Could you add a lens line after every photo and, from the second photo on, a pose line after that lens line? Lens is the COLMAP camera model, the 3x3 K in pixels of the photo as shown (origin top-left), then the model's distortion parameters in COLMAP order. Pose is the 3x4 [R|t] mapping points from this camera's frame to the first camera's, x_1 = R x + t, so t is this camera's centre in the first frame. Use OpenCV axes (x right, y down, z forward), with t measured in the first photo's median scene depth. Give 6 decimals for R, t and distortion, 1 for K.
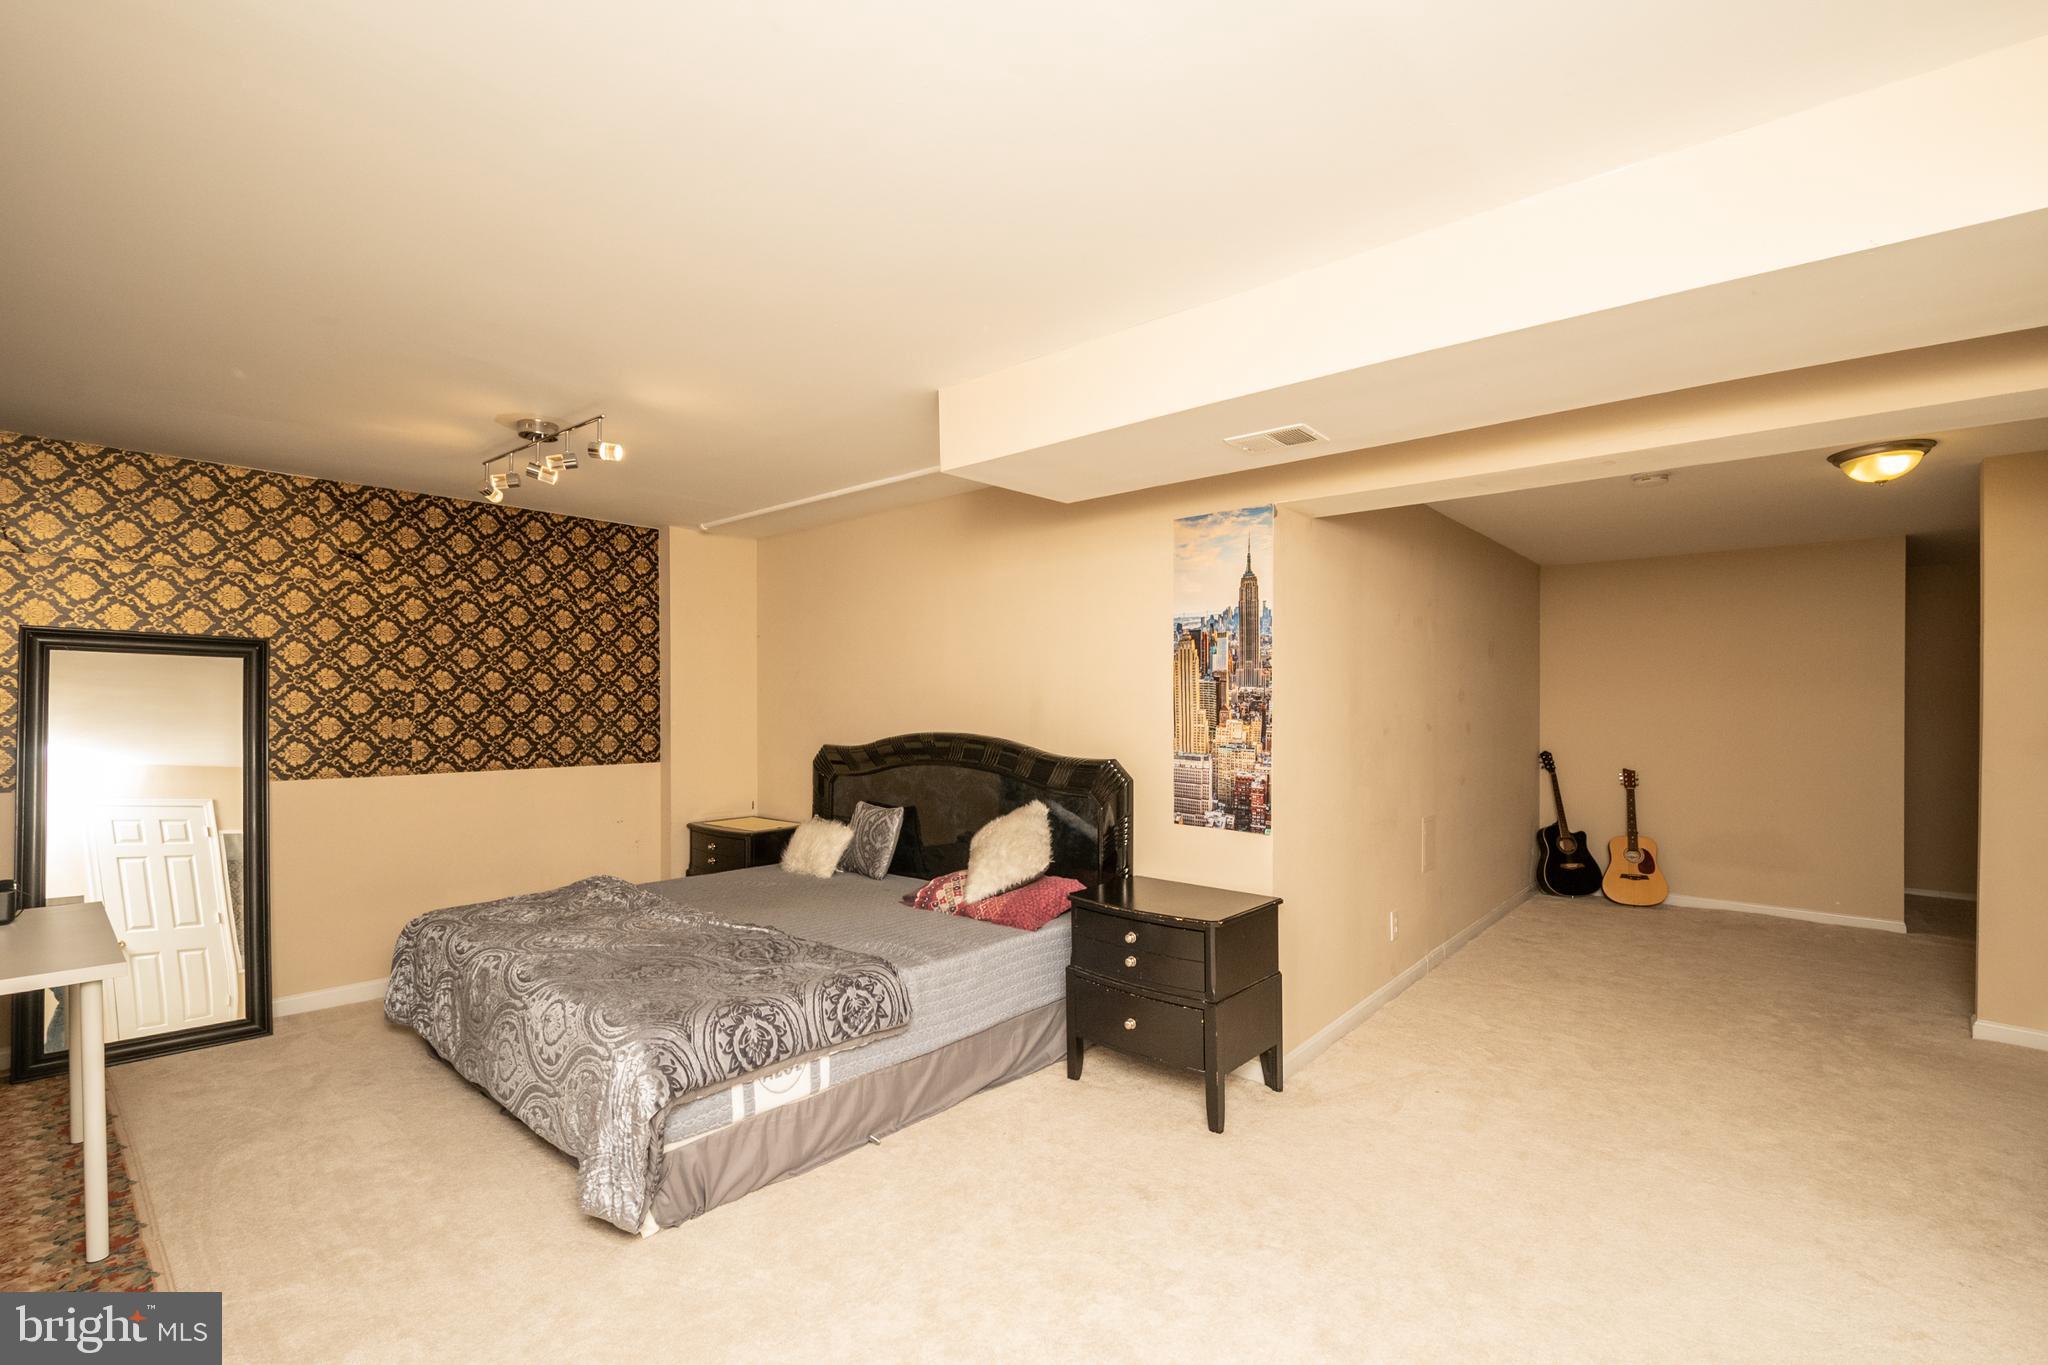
lens RADIAL K [[910.7, 0, 1039.5], [0, 910.7, 718.9], [0, 0, 1]] dist [0.005402, -0.011860]
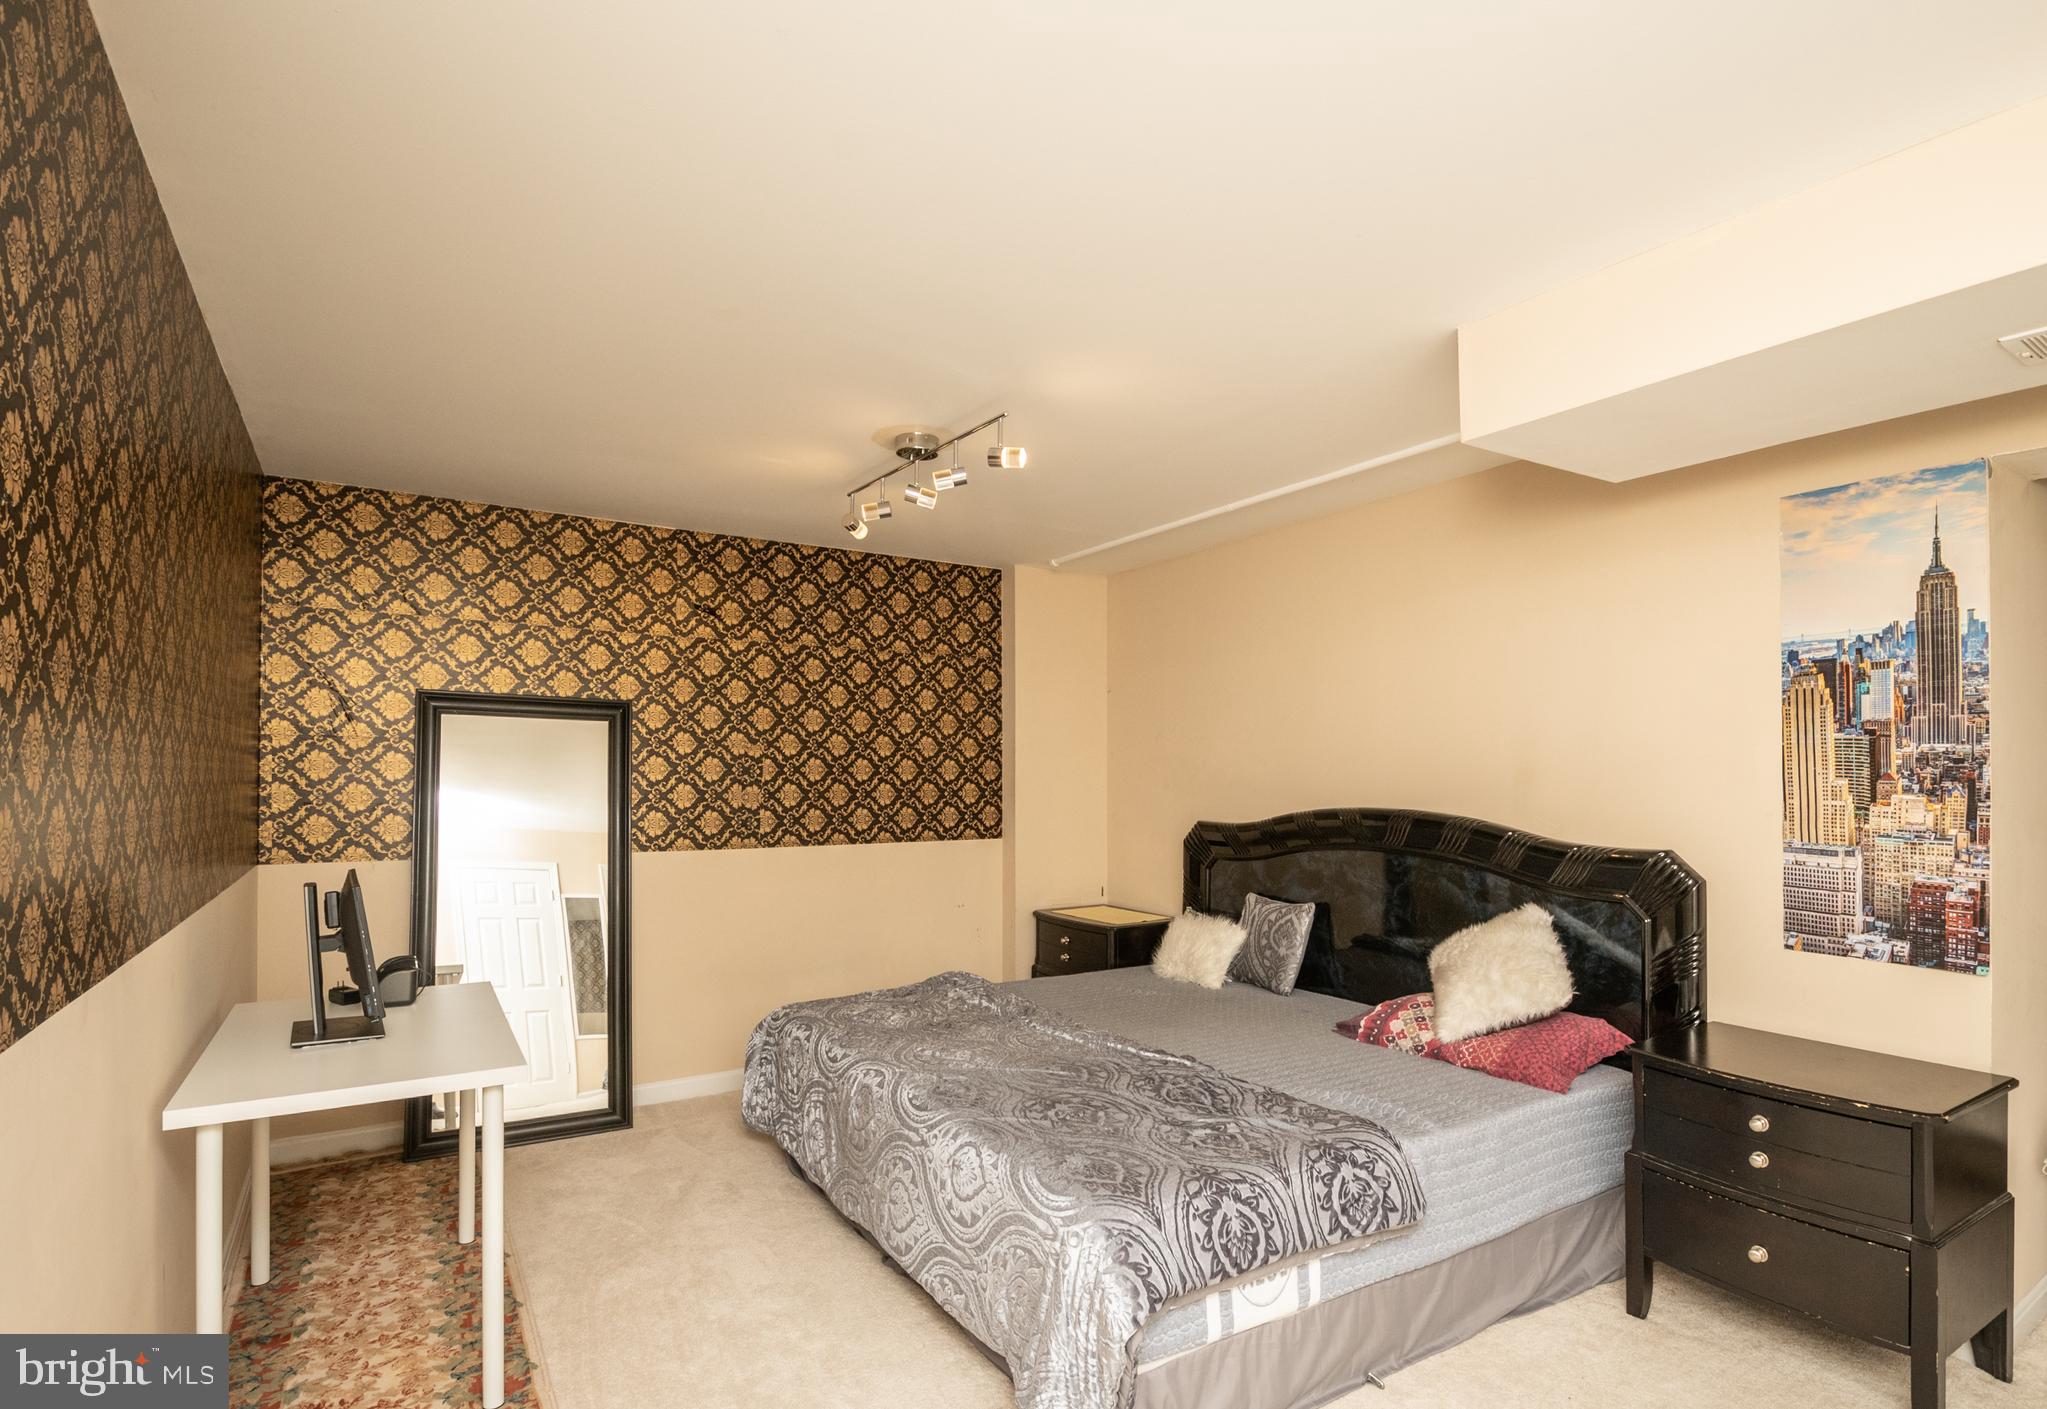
lens RADIAL K [[1020.9, 0, 1038.6], [0, 1020.9, 777.2], [0, 0, 1]] dist [0.001418, -0.004774]
pose [[0.959295, 0.002742, -0.282393, -0.169514], [-0.006231, 0.999915, -0.011455, 0.000637], [0.282337, 0.012748, 0.959230, 0.124075]]
